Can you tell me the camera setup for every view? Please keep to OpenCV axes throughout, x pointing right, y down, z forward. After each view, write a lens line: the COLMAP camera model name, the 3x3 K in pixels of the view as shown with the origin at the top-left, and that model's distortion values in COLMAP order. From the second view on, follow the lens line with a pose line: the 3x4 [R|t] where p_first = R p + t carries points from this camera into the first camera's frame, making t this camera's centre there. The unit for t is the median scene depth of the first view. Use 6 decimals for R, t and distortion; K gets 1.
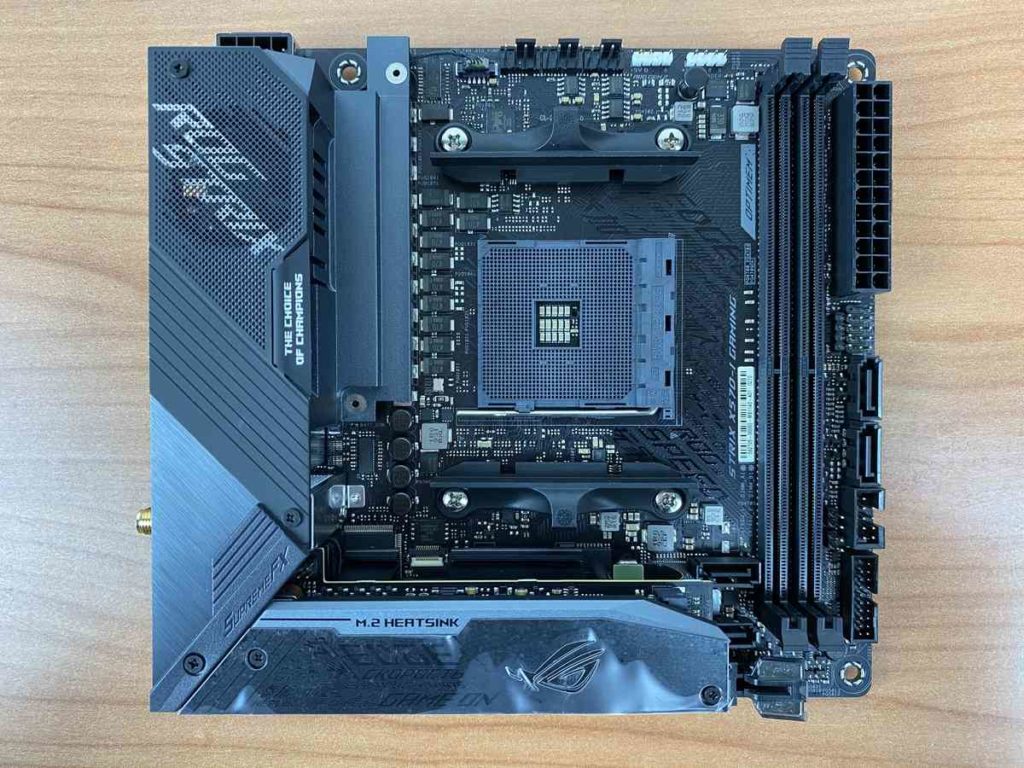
lens RADIAL K [[776.4, 0, 512.0], [0, 776.4, 384.0], [0, 0, 1]] dist [0.167061, -0.511987]
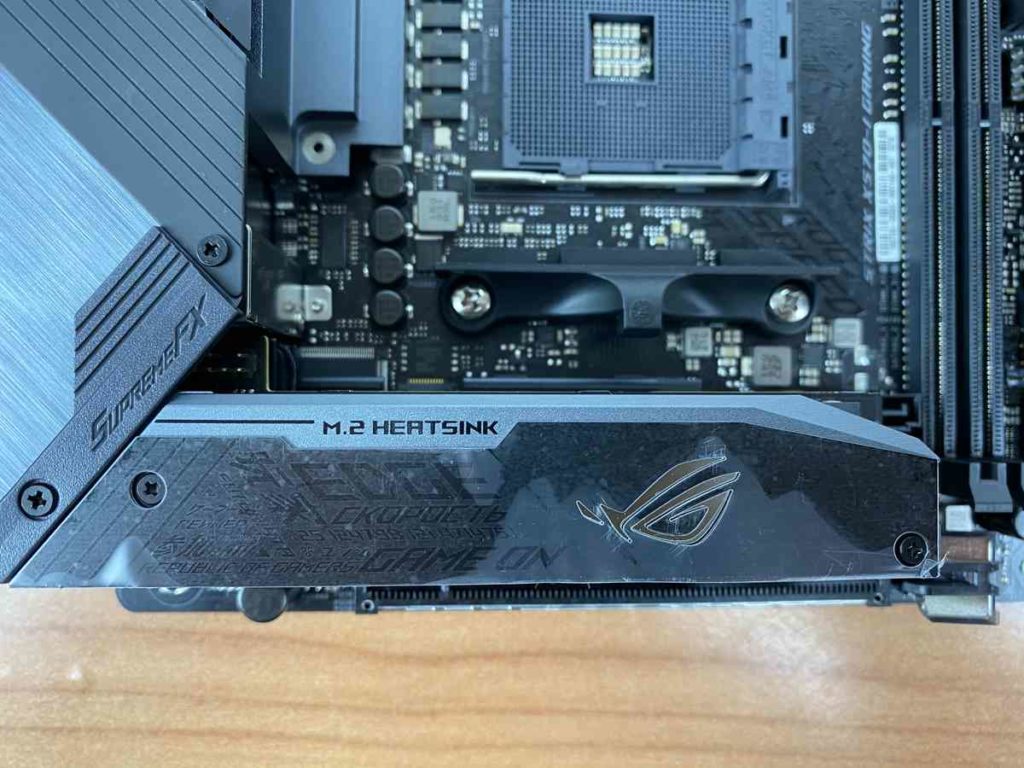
lens RADIAL K [[798.5, 0, 512.0], [0, 798.5, 384.0], [0, 0, 1]] dist [0.001844, -0.001787]
pose [[0.998227, 0.004024, 0.059384, -0.075877], [-0.001804, 0.999299, -0.037402, 0.238318], [-0.059492, 0.037229, 0.997534, 0.323190]]
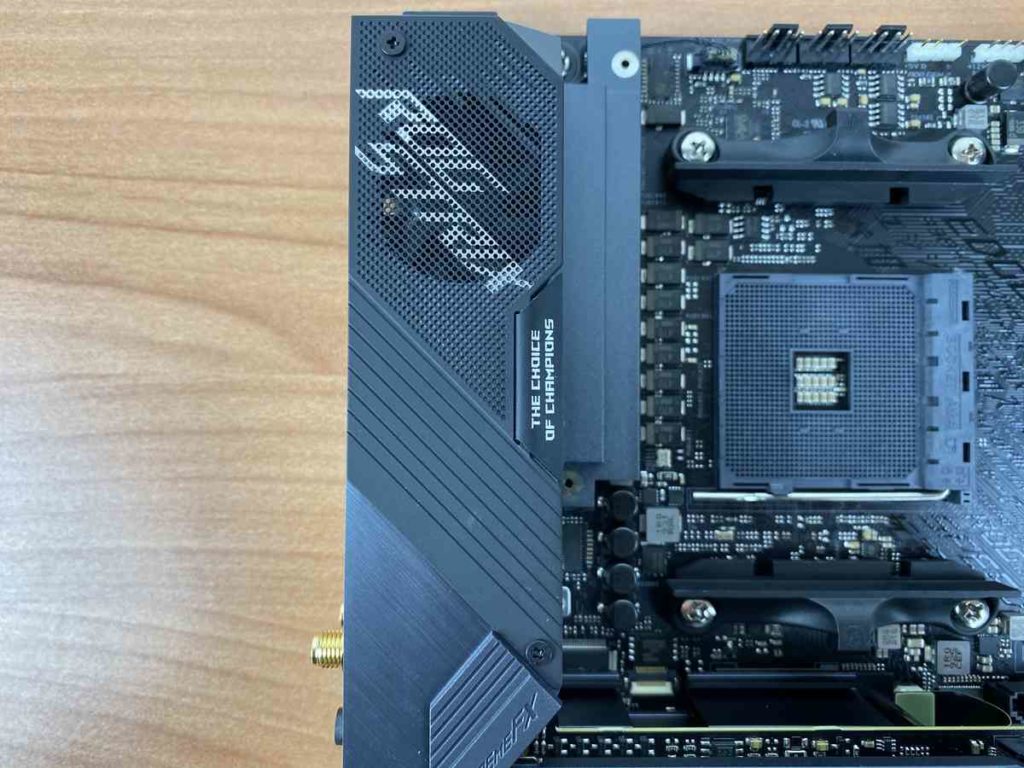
lens RADIAL K [[798.5, 0, 512.0], [0, 798.5, 384.0], [0, 0, 1]] dist [0.001844, -0.001787]
pose [[0.999866, 0.006520, 0.015027, -0.260722], [-0.005881, 0.999092, -0.042205, -0.038265], [-0.015289, 0.042111, 0.998996, 0.205682]]
